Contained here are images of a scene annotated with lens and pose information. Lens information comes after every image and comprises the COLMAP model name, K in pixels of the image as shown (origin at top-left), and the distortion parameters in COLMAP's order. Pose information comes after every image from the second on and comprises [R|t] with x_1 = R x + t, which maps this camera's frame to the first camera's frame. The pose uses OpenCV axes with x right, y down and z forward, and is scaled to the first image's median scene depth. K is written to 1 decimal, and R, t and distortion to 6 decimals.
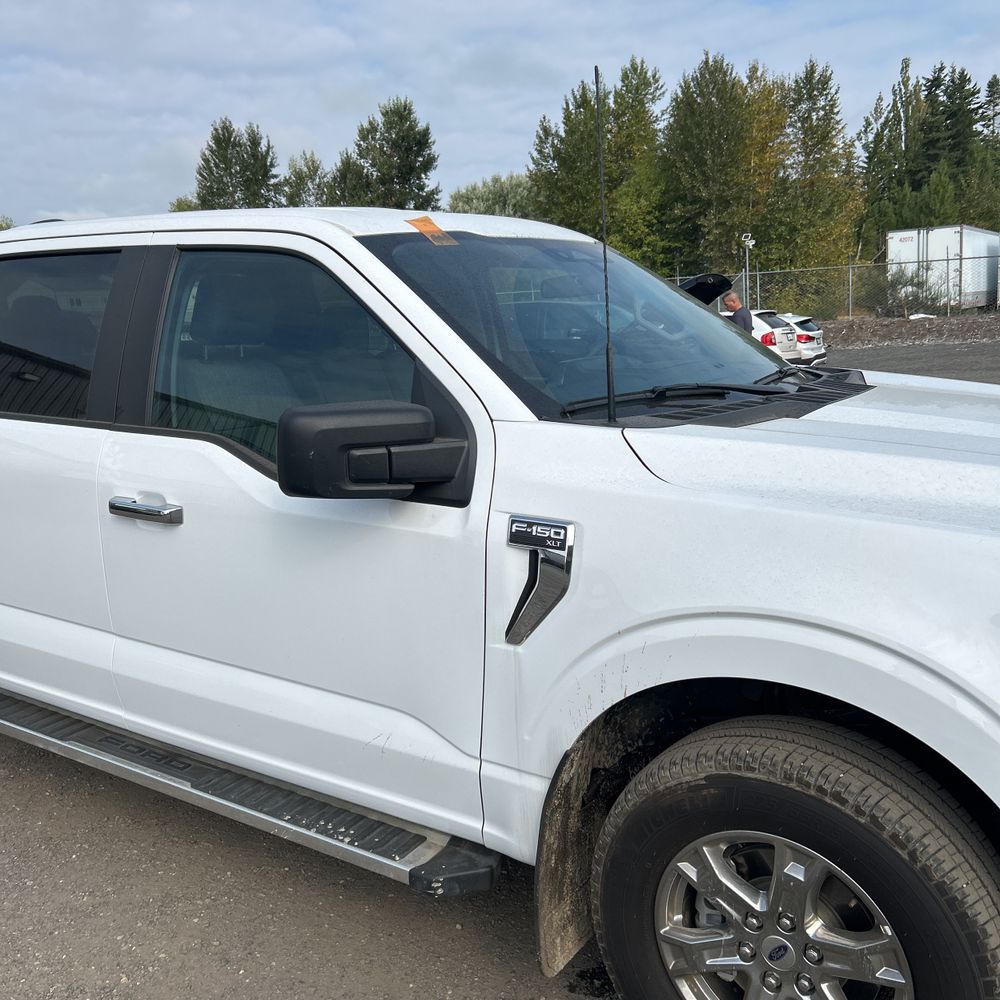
lens RADIAL K [[1017.4, 0, 499.4], [0, 1017.4, 483.7], [0, 0, 1]] dist [0.047695, -0.054670]
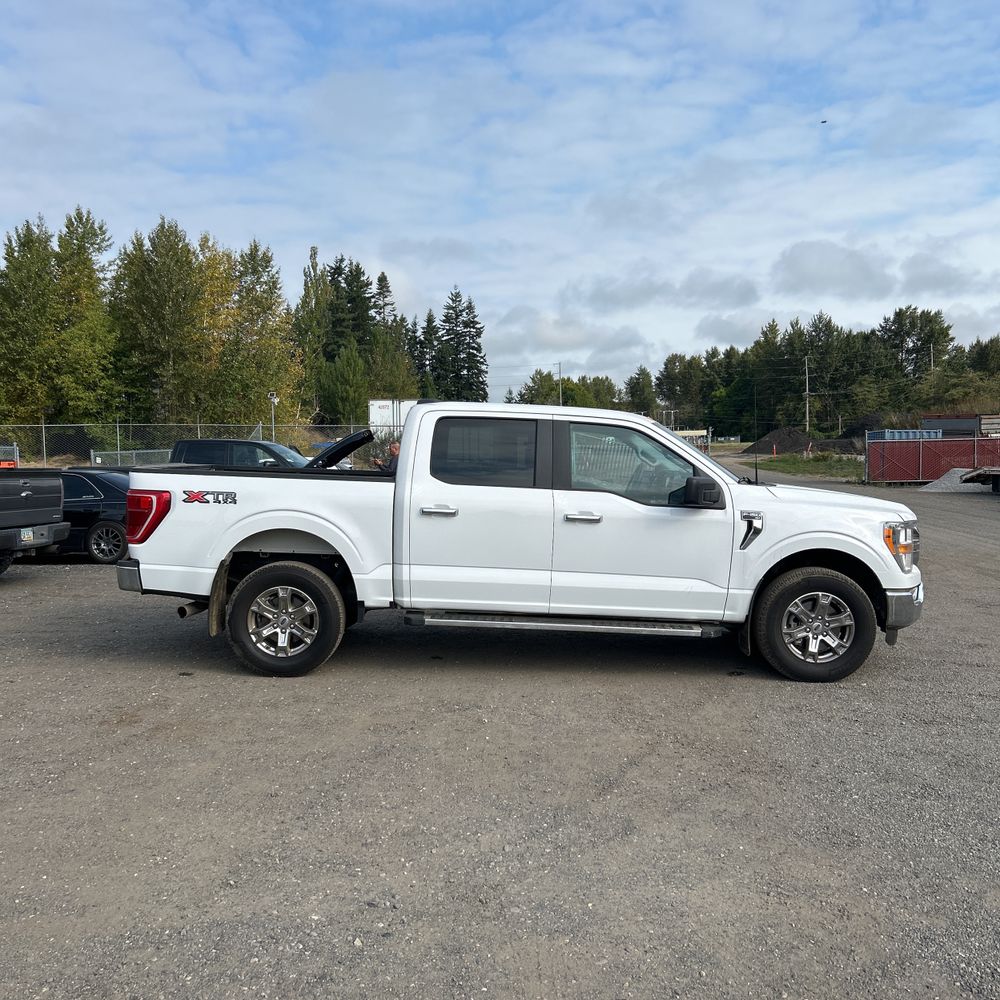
lens RADIAL K [[1018.0, 0, 498.4], [0, 1018.0, 487.5], [0, 0, 1]] dist [0.073196, -0.083147]
pose [[0.840503, 0.028330, 0.541066, -0.067711], [0.048068, 0.990795, -0.126548, 0.009325], [-0.539671, 0.132371, 0.831404, -0.037894]]
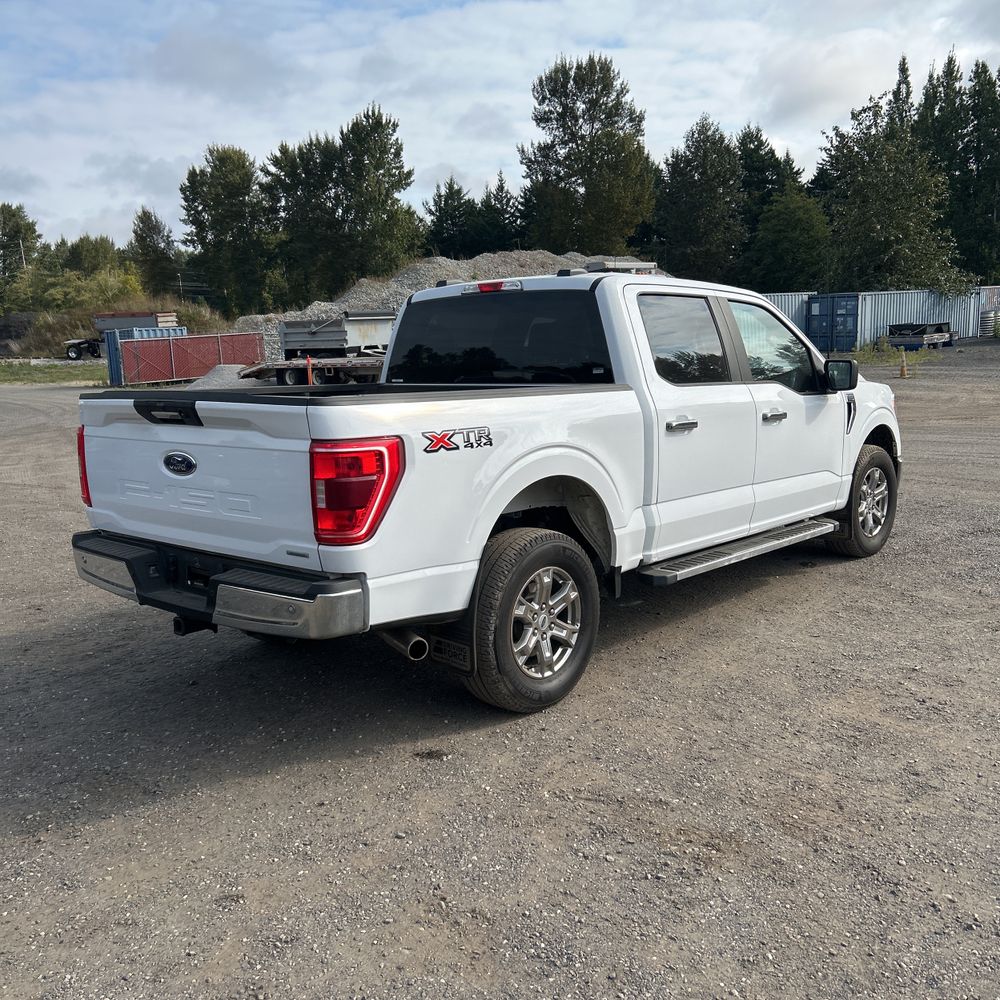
lens RADIAL K [[1018.0, 0, 498.4], [0, 1018.0, 487.5], [0, 0, 1]] dist [0.073196, -0.083147]
pose [[0.155579, -0.108441, 0.981853, -0.090613], [0.197942, 0.977219, 0.076564, -0.003810], [-0.967788, 0.182438, 0.173500, 0.041832]]
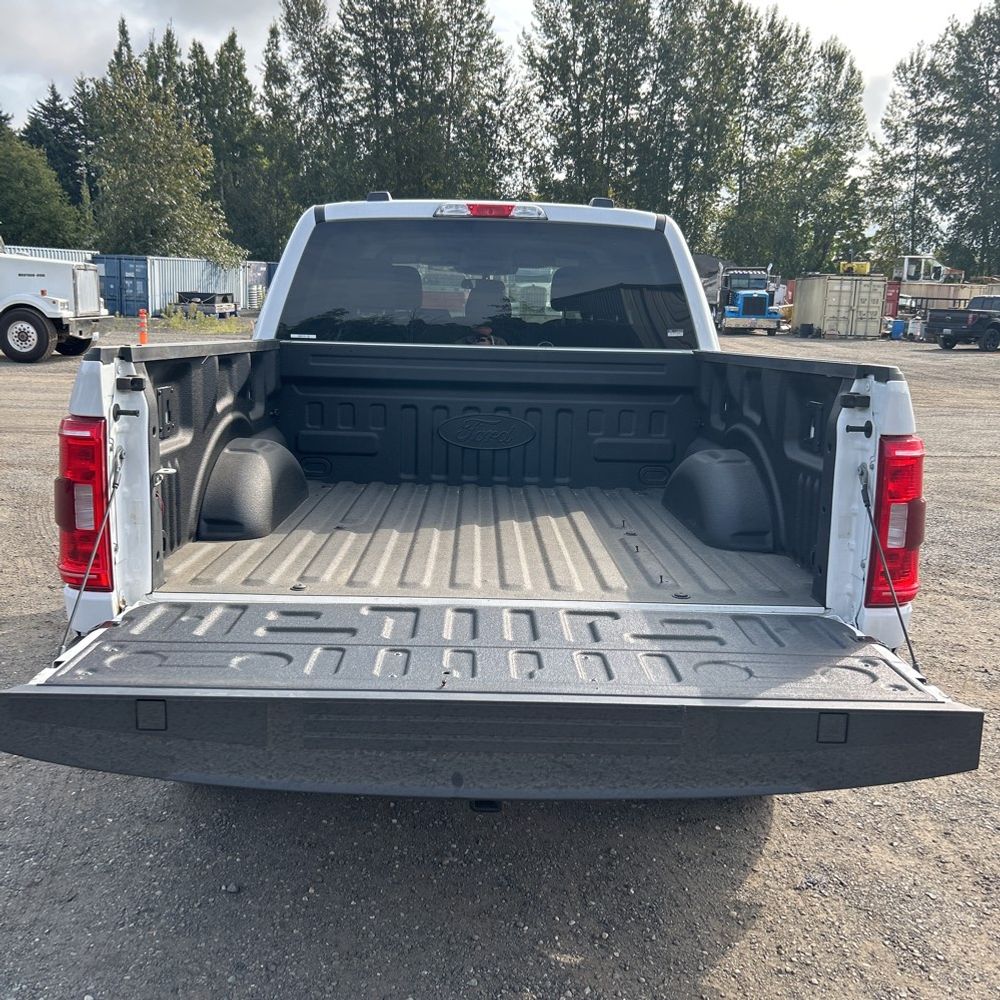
lens RADIAL K [[1020.1, 0, 479.4], [0, 1020.1, 494.5], [0, 0, 1]] dist [0.036235, -0.013560]
pose [[-0.532779, -0.131143, 0.836031, -0.063651], [0.144263, 0.959384, 0.242427, -0.010997], [-0.833868, 0.249768, -0.492220, 0.081439]]
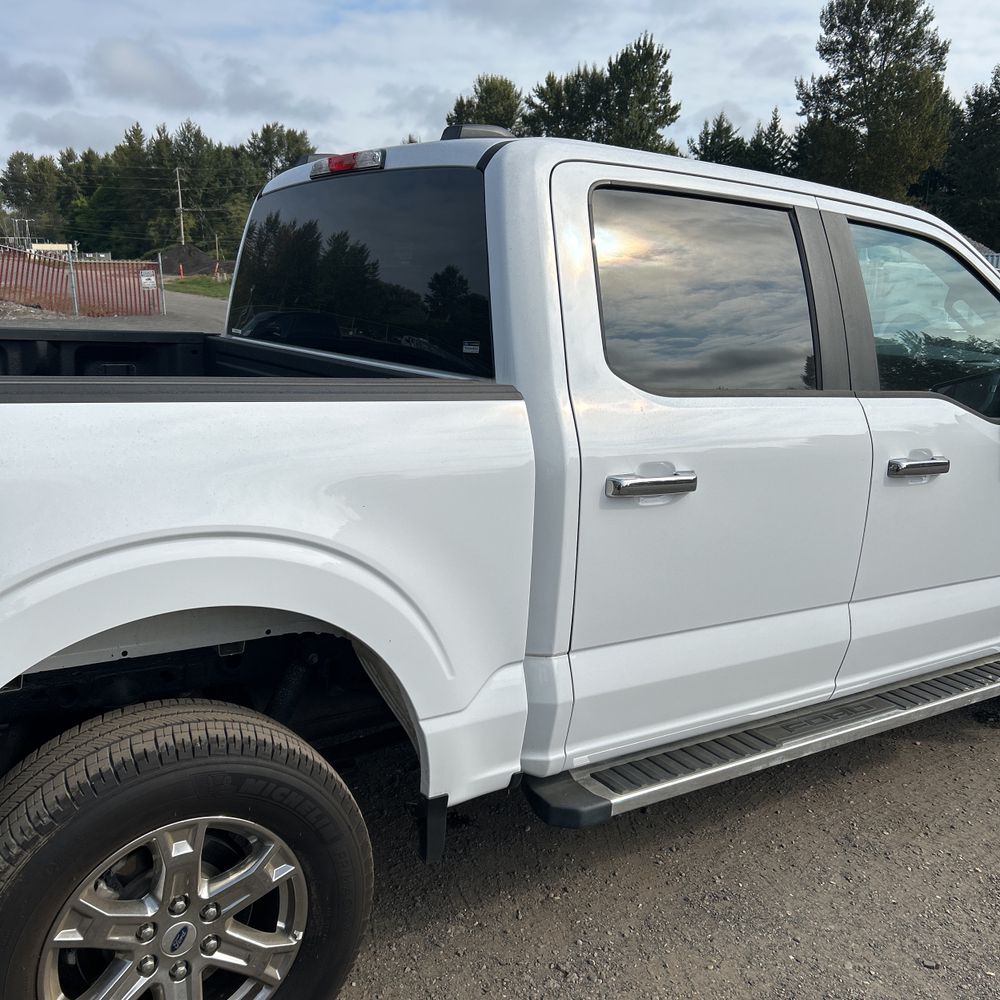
lens RADIAL K [[1023.2, 0, 493.8], [0, 1023.2, 488.4], [0, 0, 1]] dist [0.029572, -0.002386]
pose [[0.391788, -0.130161, 0.910802, -0.051953], [0.110247, 0.989451, 0.093977, -0.003519], [-0.913426, 0.063594, 0.402005, 0.033298]]
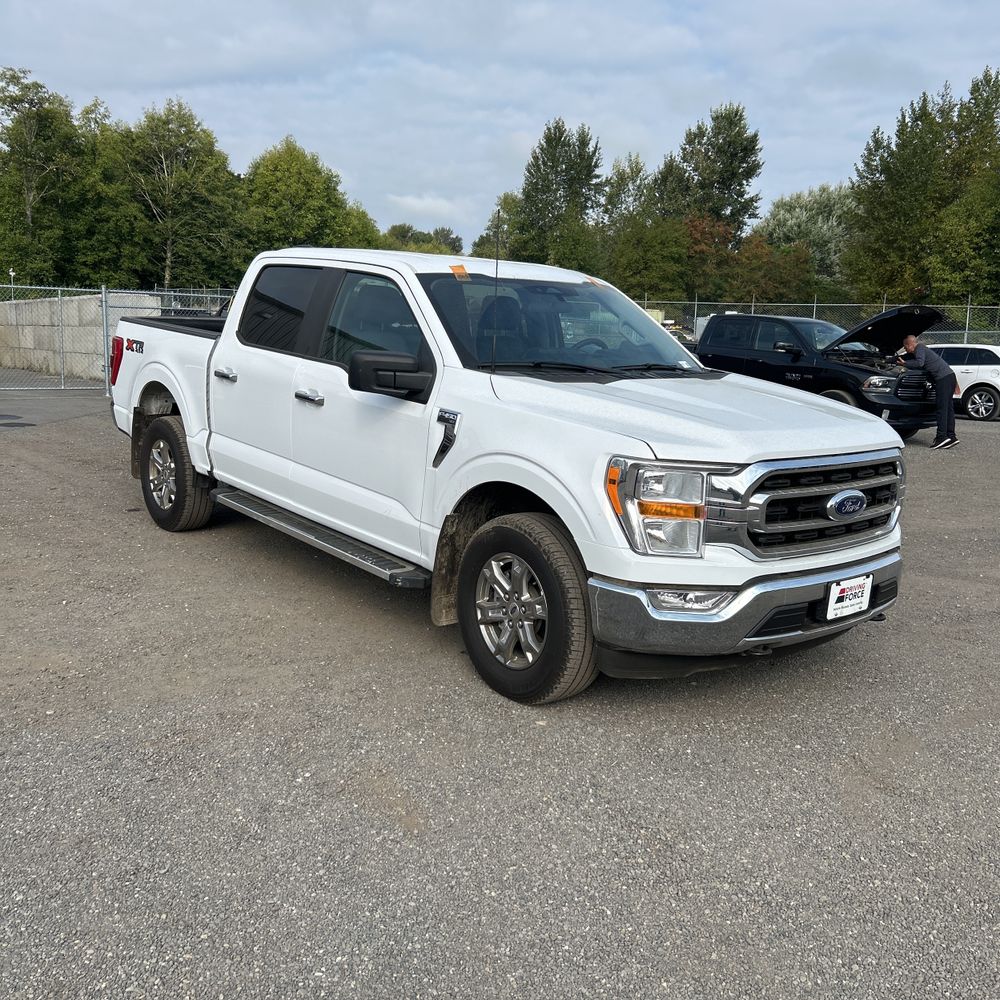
lens RADIAL K [[1023.2, 0, 493.8], [0, 1023.2, 488.4], [0, 0, 1]] dist [0.029572, -0.002386]
pose [[0.949835, 0.137939, -0.280690, 0.020744], [-0.136771, 0.990316, 0.023846, 0.003618], [0.281261, 0.015740, 0.959502, -0.029628]]
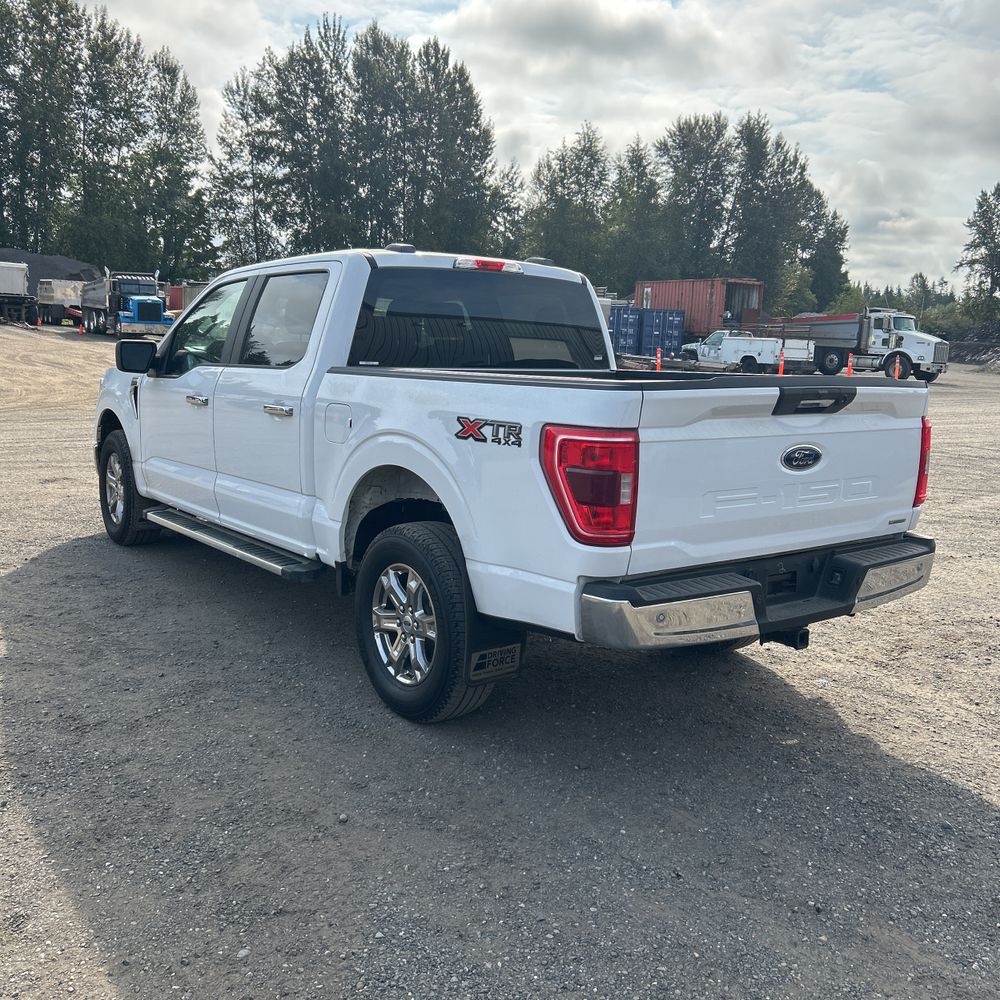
lens RADIAL K [[1023.2, 0, 493.8], [0, 1023.2, 488.4], [0, 0, 1]] dist [0.029572, -0.002386]
pose [[-0.932818, -0.051023, 0.356716, -0.043982], [0.063238, 0.951382, 0.301452, -0.018364], [-0.354754, 0.303758, -0.884240, 0.115598]]
